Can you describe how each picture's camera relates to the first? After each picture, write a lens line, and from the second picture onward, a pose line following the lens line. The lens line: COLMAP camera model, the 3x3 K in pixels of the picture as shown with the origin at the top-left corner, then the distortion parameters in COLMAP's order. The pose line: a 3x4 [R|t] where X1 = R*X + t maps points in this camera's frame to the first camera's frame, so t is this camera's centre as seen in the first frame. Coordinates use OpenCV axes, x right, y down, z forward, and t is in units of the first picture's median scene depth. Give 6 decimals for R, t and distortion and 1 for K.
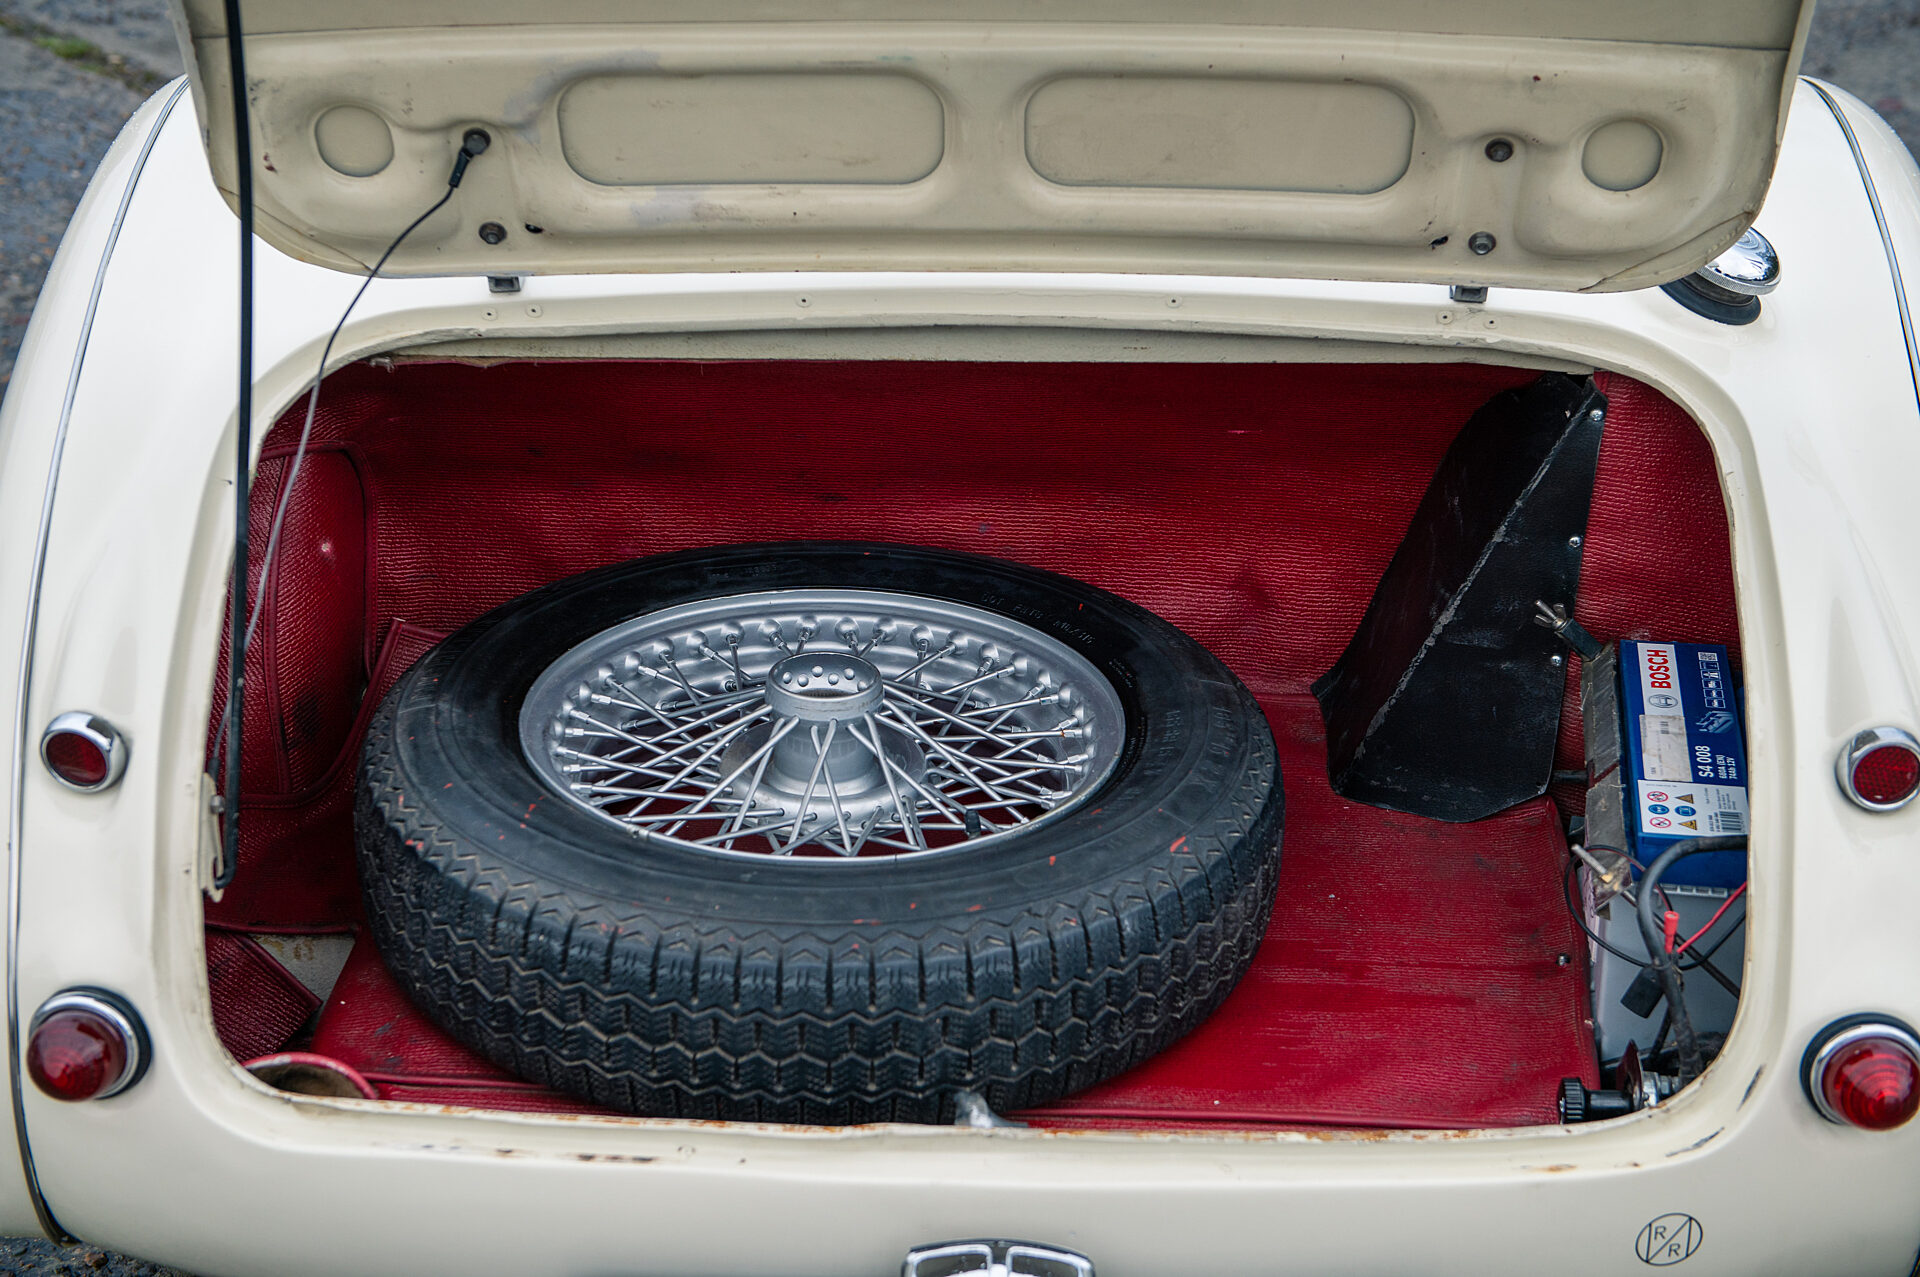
lens RADIAL K [[2743.7, 0, 961.2], [0, 2743.7, 666.2], [0, 0, 1]] dist [0.139783, 0.026212]
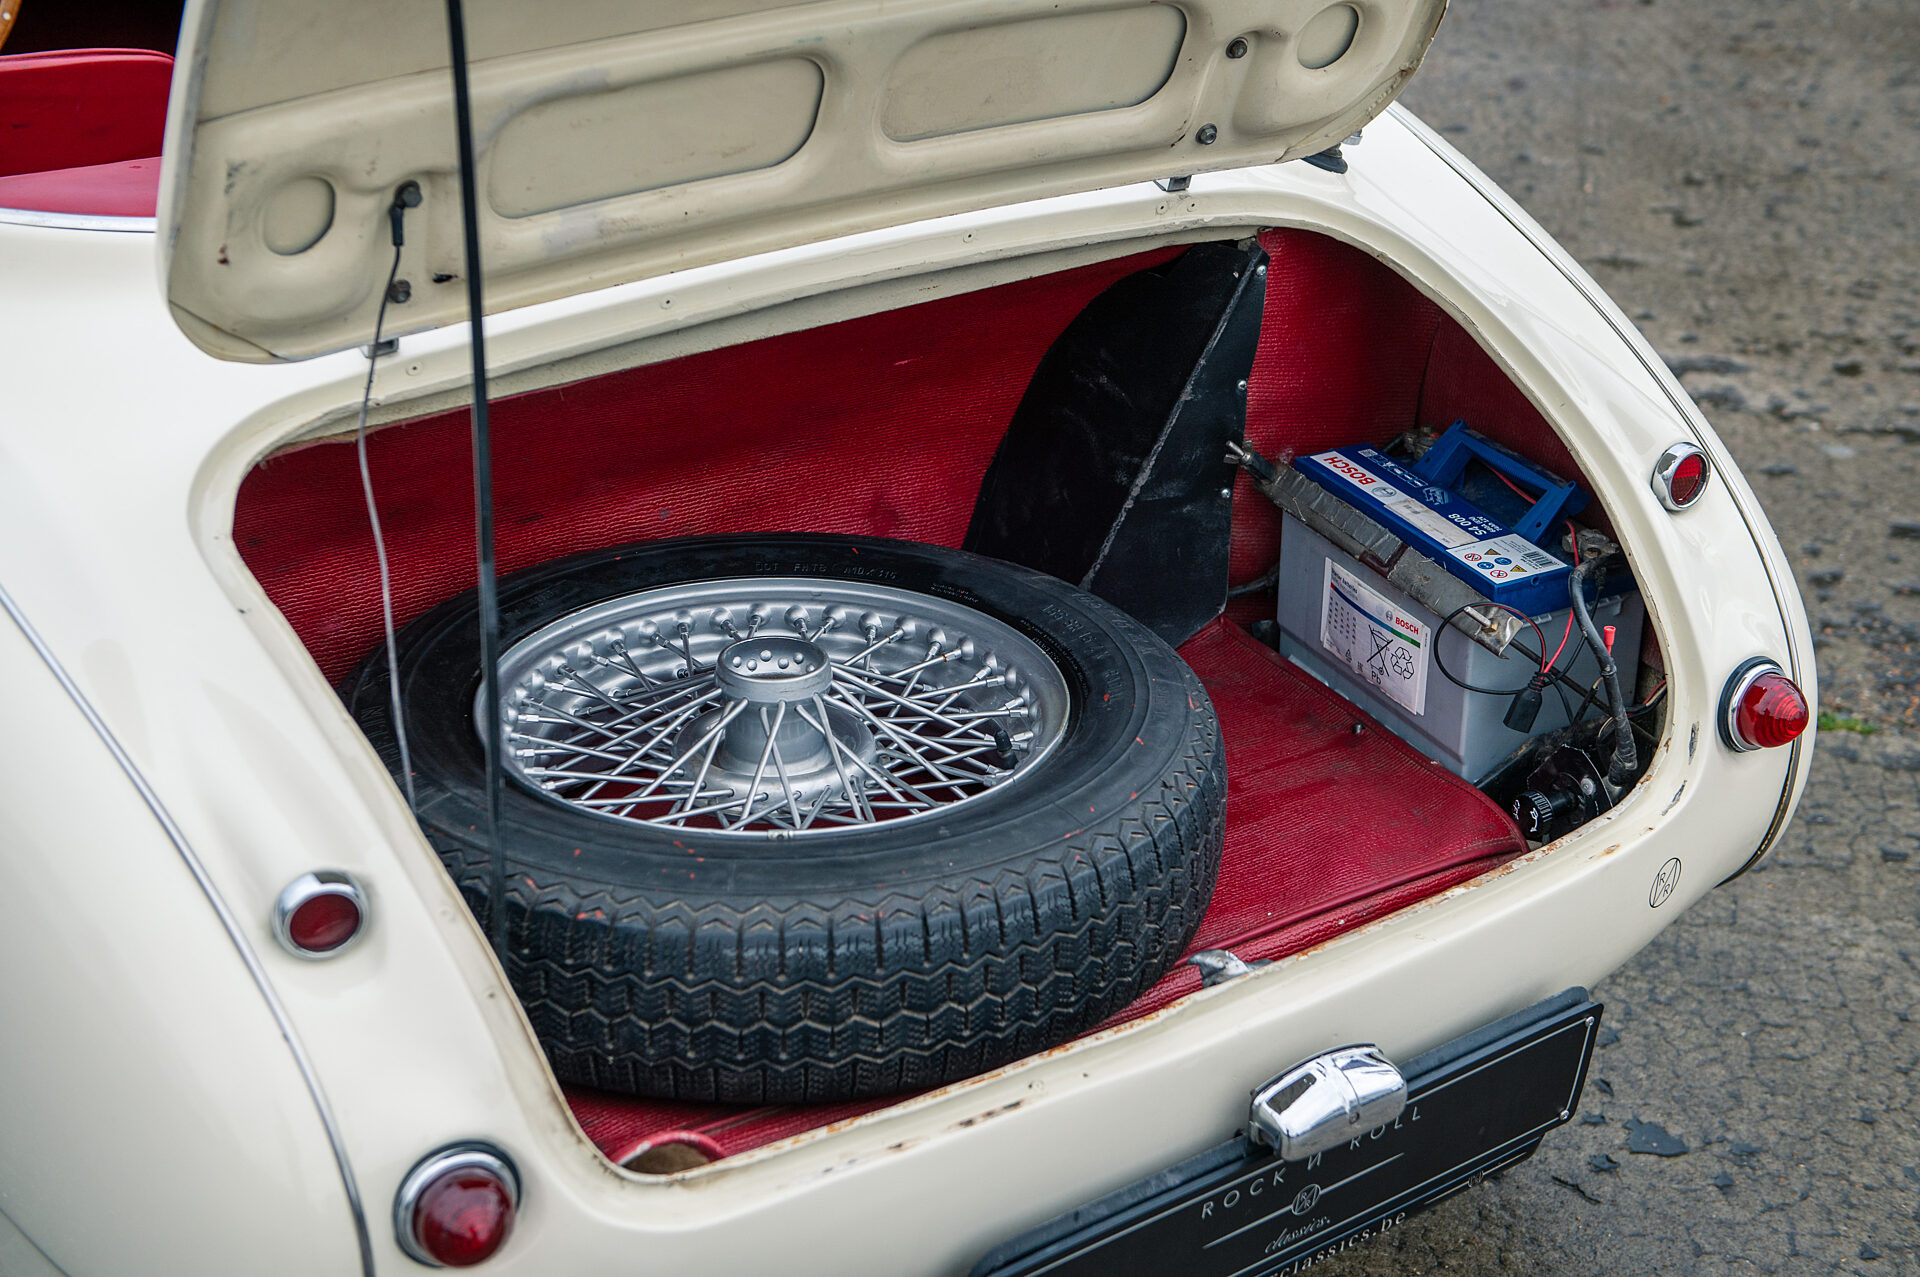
lens RADIAL K [[2743.7, 0, 961.2], [0, 2743.7, 666.2], [0, 0, 1]] dist [0.139783, 0.026212]
pose [[0.802339, -0.263215, 0.535697, -0.566232], [0.261350, 0.961826, 0.081157, -0.061109], [-0.536609, 0.074889, 0.840502, 0.113169]]
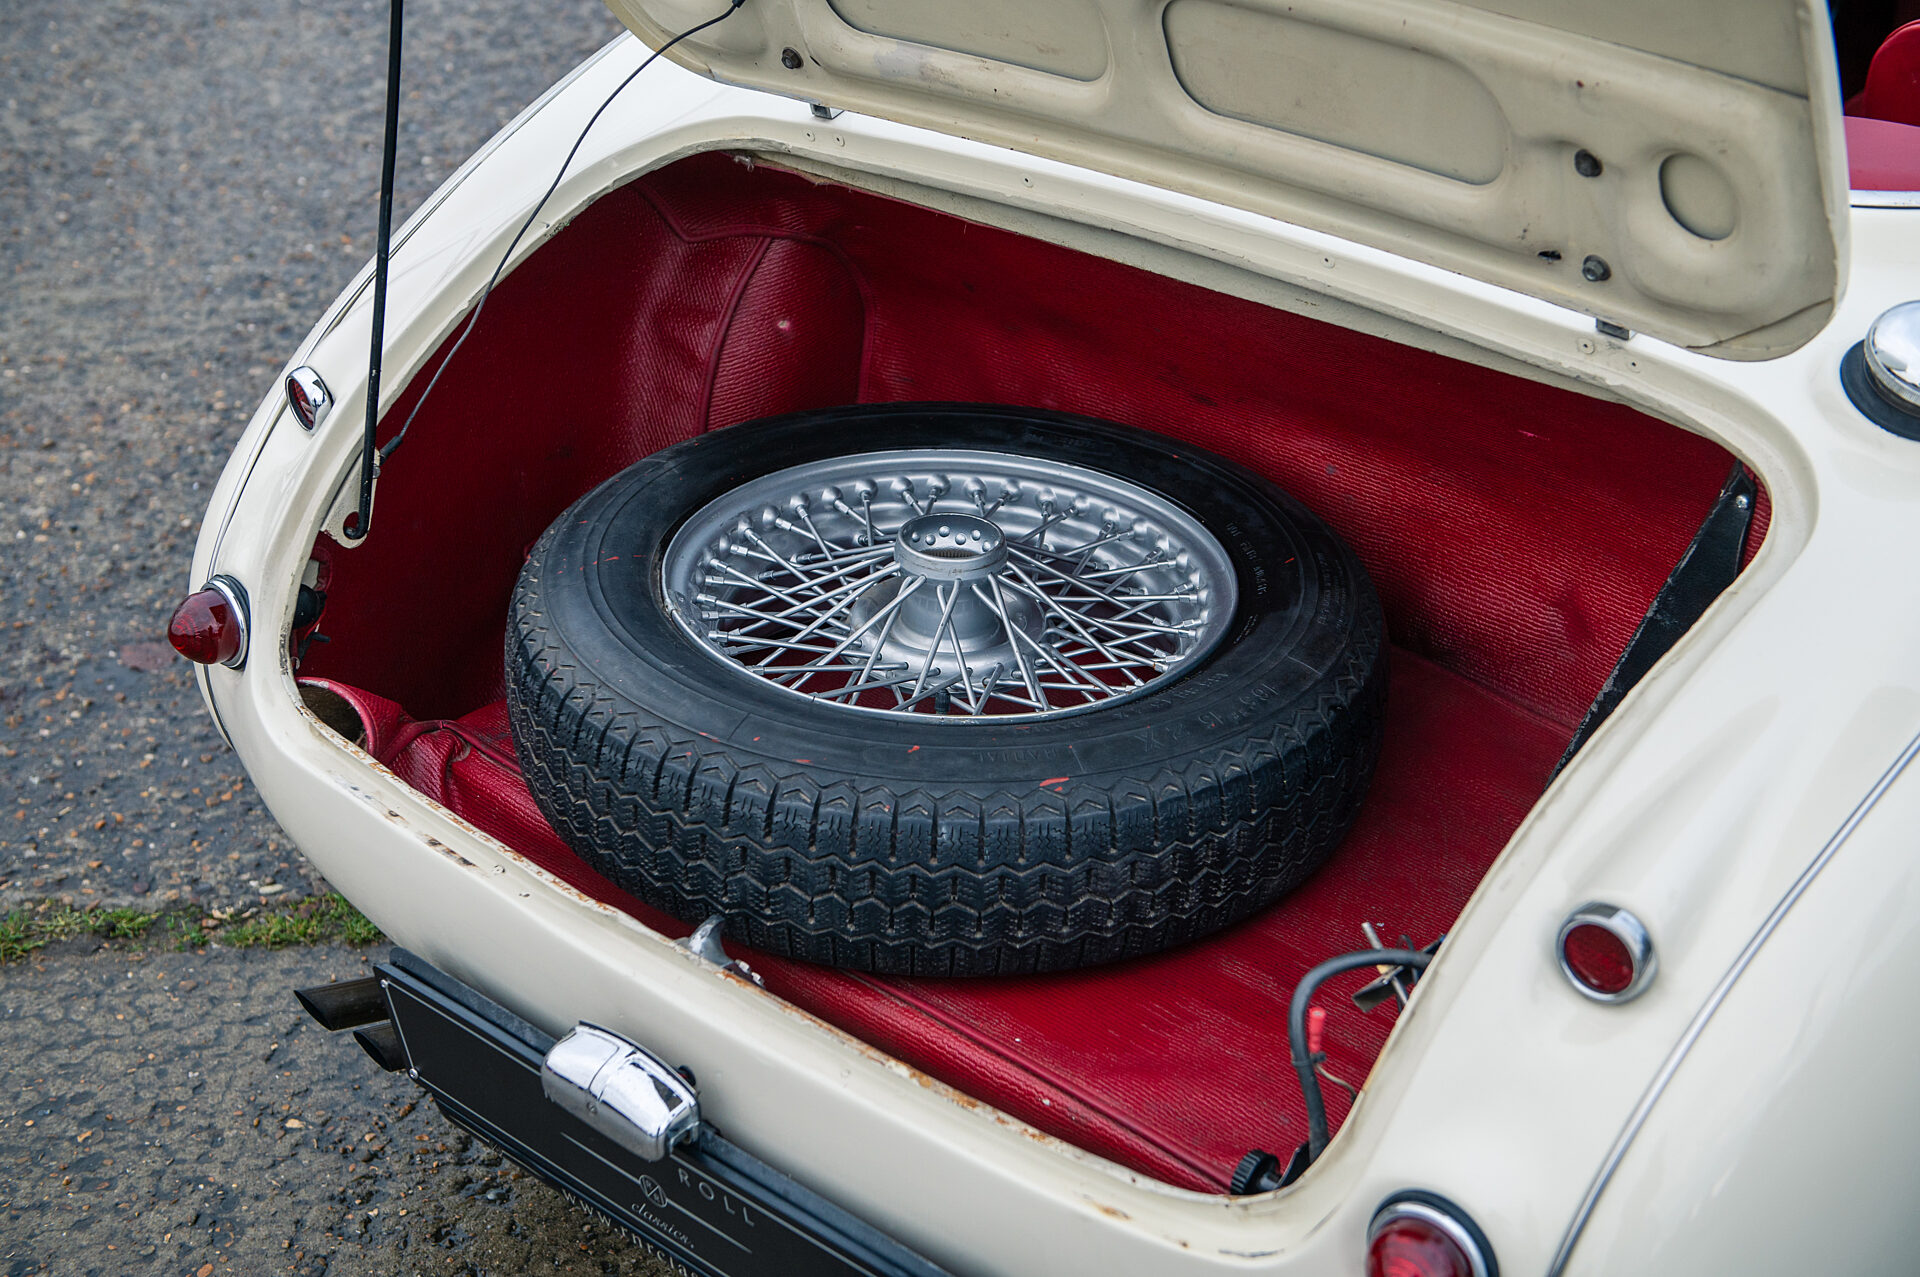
lens RADIAL K [[2541.1, 0, 960.2], [0, 2541.1, 664.4], [0, 0, 1]] dist [0.137328, 0.068720]
pose [[0.774927, 0.311507, -0.549956, 0.526194], [-0.282598, 0.949060, 0.139368, -0.090649], [0.565355, 0.047416, 0.823484, 0.215921]]
